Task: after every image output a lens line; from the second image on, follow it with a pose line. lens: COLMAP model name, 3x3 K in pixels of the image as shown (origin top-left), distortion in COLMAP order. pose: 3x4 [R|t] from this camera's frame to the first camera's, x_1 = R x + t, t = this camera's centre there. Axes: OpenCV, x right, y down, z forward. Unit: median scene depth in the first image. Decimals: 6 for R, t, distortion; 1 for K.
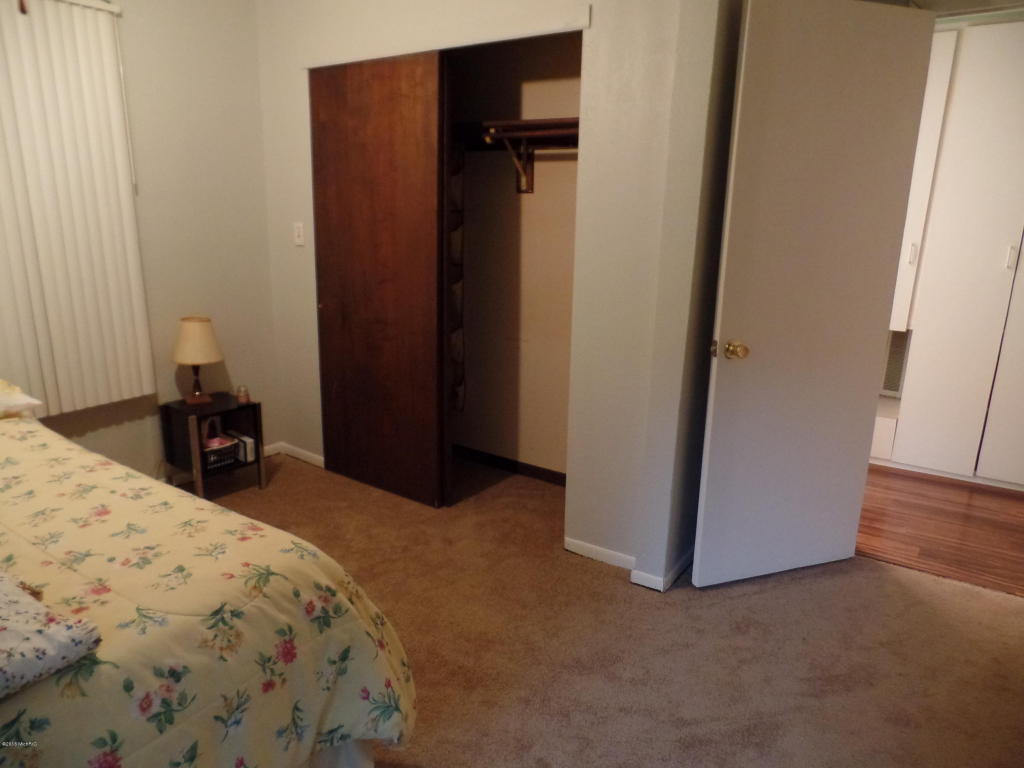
lens RADIAL K [[704.6, 0, 512.0], [0, 704.6, 384.0], [0, 0, 1]] dist [0.002906, -0.001586]
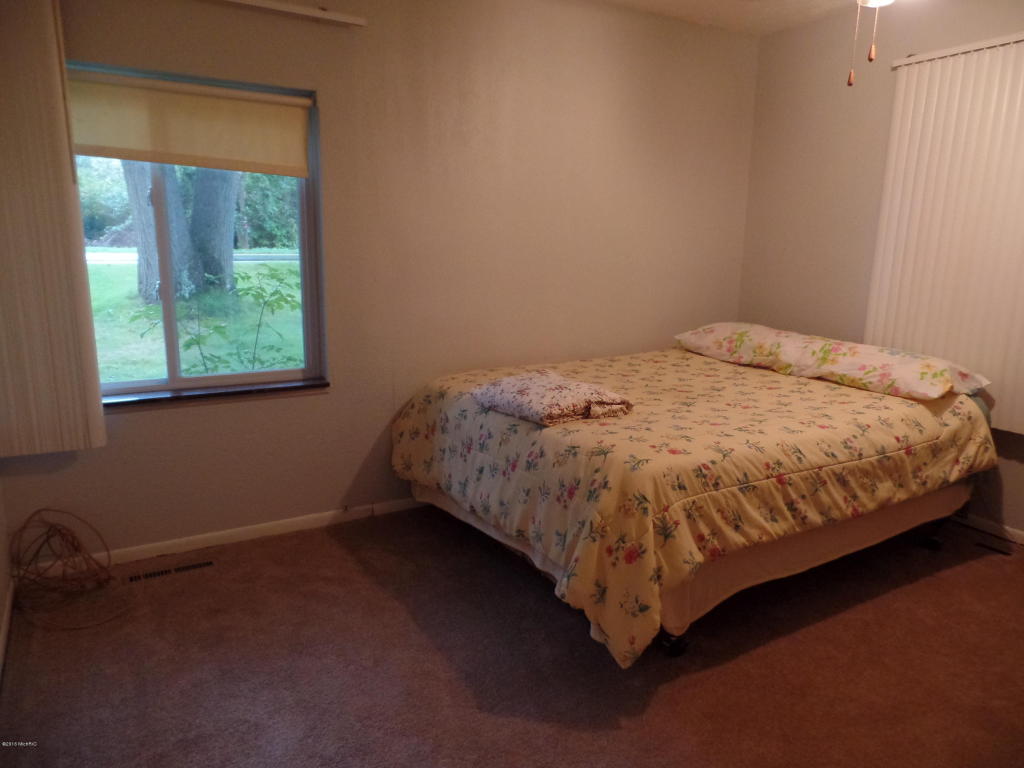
lens RADIAL K [[704.6, 0, 512.0], [0, 704.6, 384.0], [0, 0, 1]] dist [0.002906, -0.001586]
pose [[-0.396979, 0.165170, -0.902844, 1.128095], [-0.252140, 0.926203, 0.280309, -0.254695], [0.882515, 0.338919, -0.326037, 1.327352]]
